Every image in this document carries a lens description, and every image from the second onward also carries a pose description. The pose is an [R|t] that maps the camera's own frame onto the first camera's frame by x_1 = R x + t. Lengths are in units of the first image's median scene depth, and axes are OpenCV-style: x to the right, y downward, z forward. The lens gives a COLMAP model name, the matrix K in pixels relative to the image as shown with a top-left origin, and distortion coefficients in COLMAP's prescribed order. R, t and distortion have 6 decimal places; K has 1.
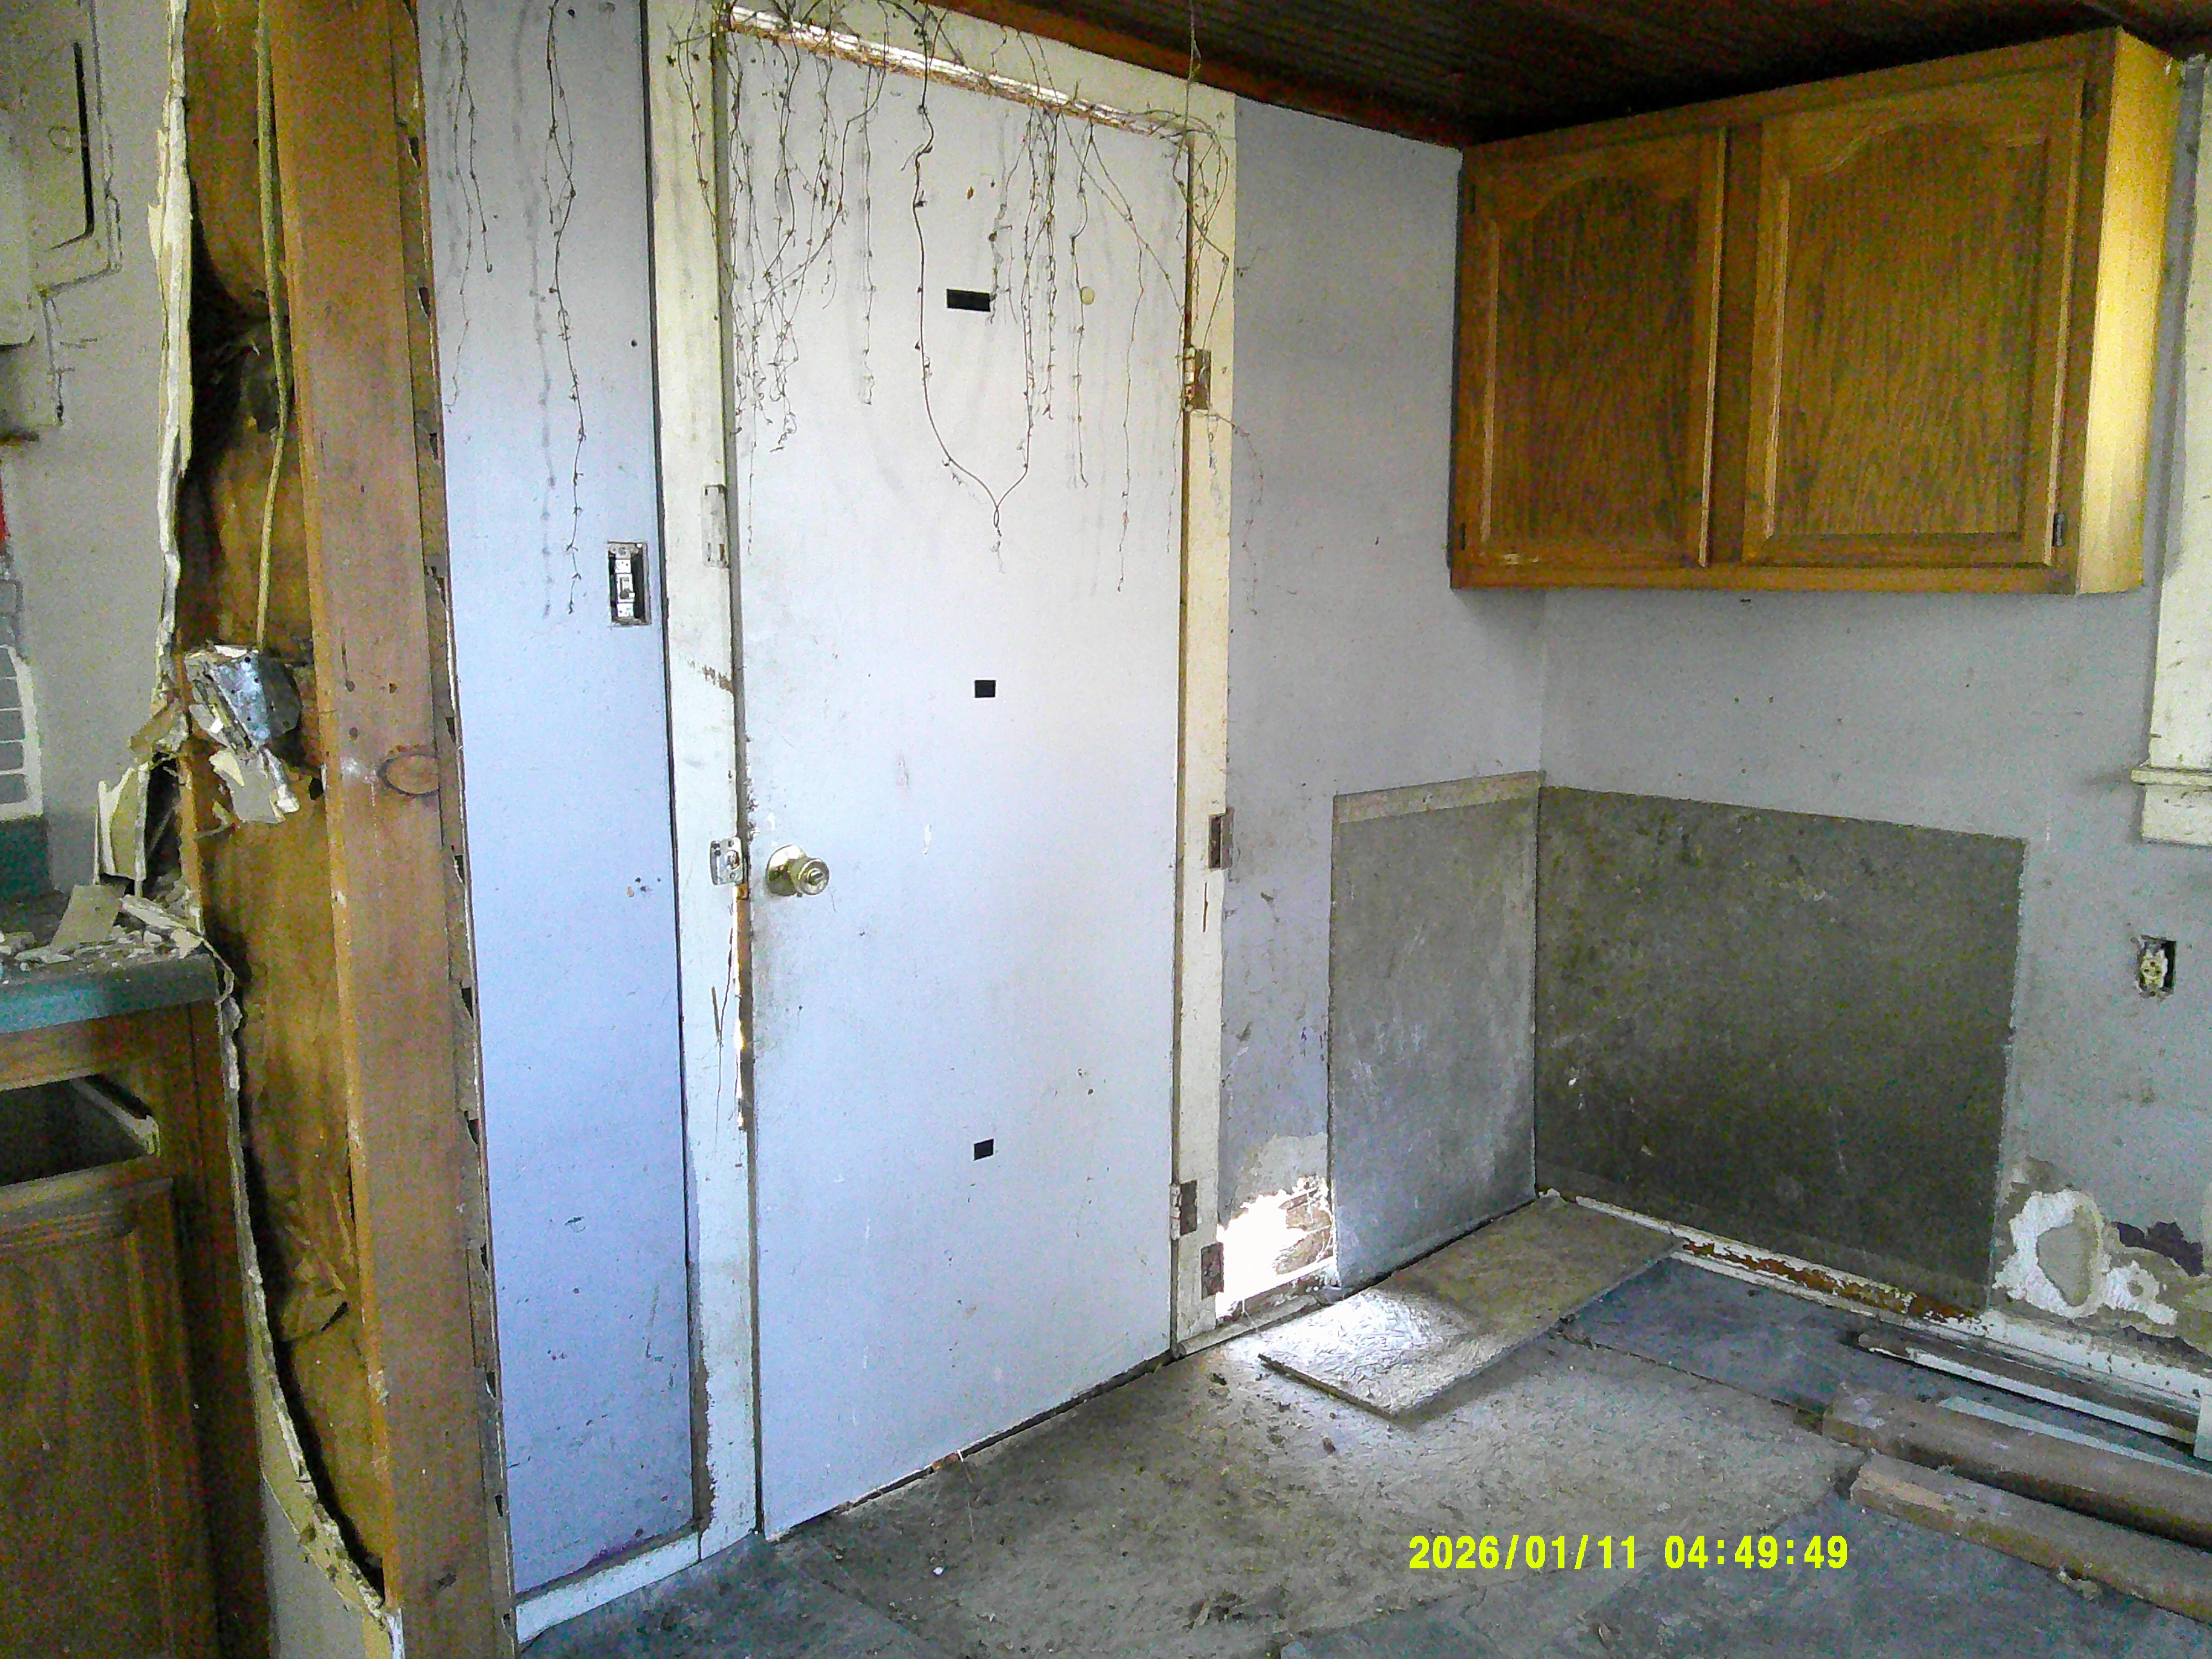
lens RADIAL K [[1804.0, 0, 1201.0], [0, 1804.0, 829.2], [0, 0, 1]] dist [0.078877, -0.127672]
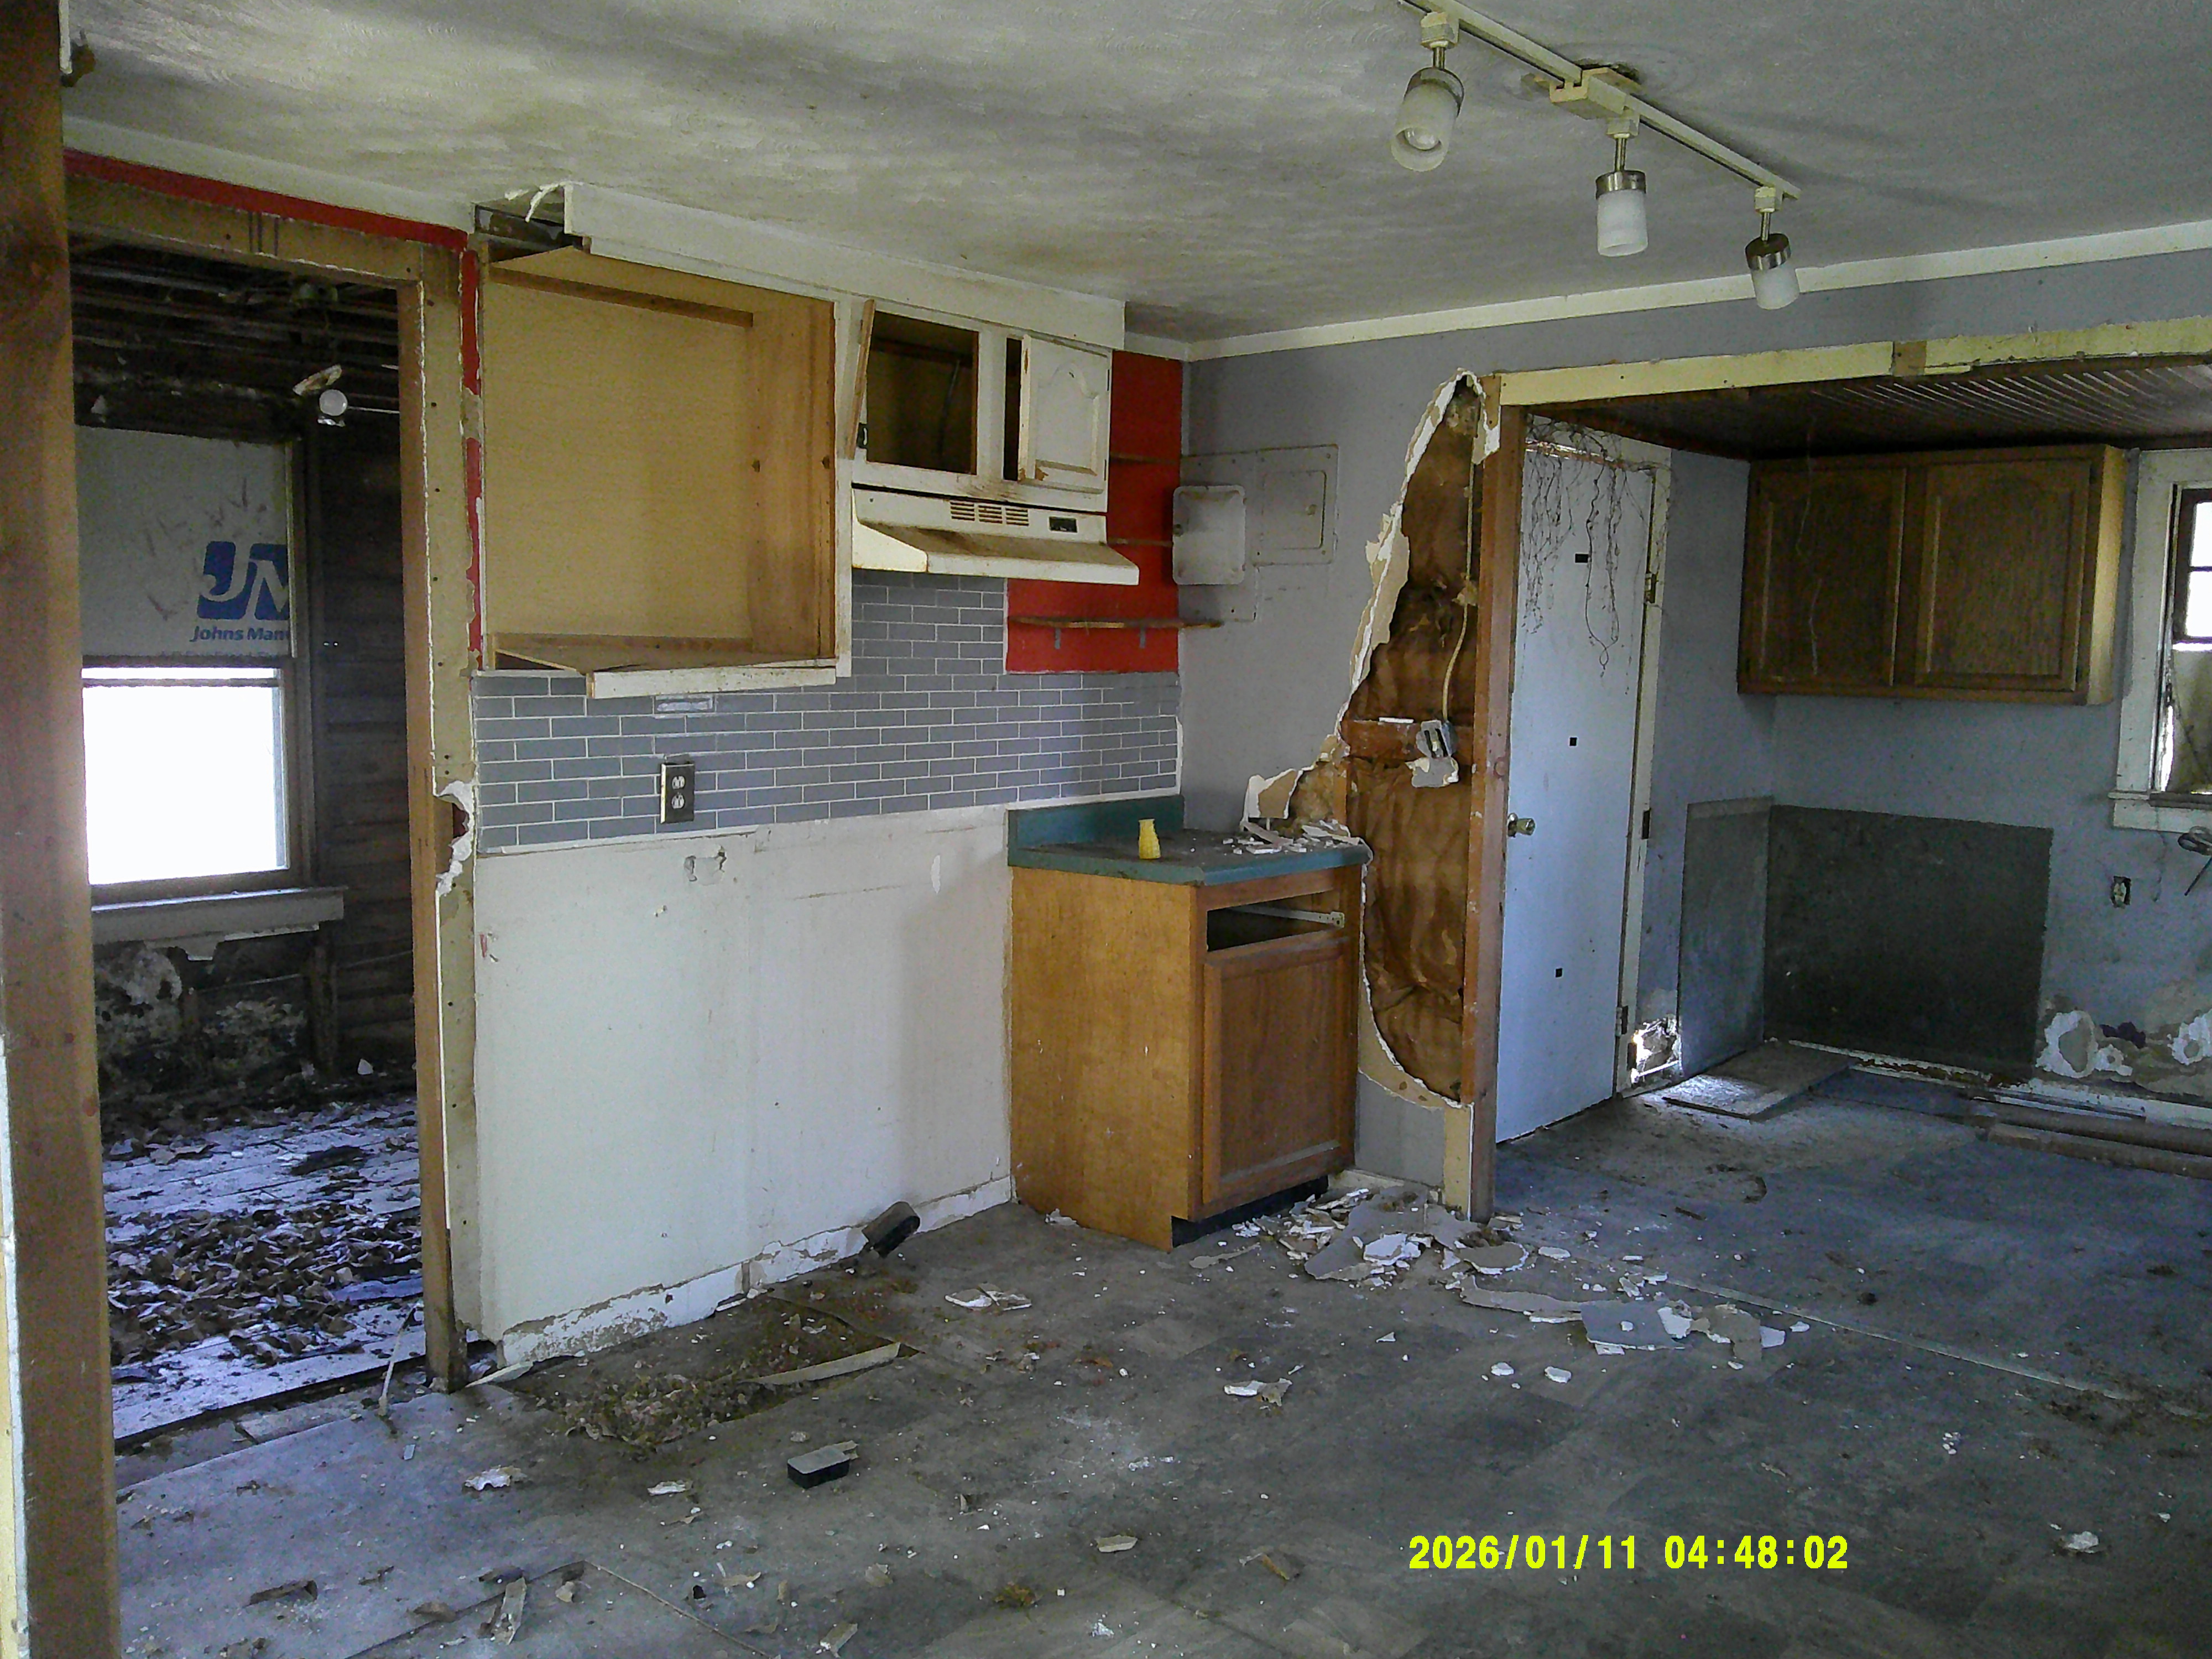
lens RADIAL K [[1803.4, 0, 1212.6], [0, 1803.4, 816.8], [0, 0, 1]] dist [0.037367, -0.042842]
pose [[0.997375, 0.012899, 0.071246, -0.572831], [-0.009415, 0.998753, -0.049021, 0.094731], [-0.071789, 0.048222, 0.996253, -0.854722]]
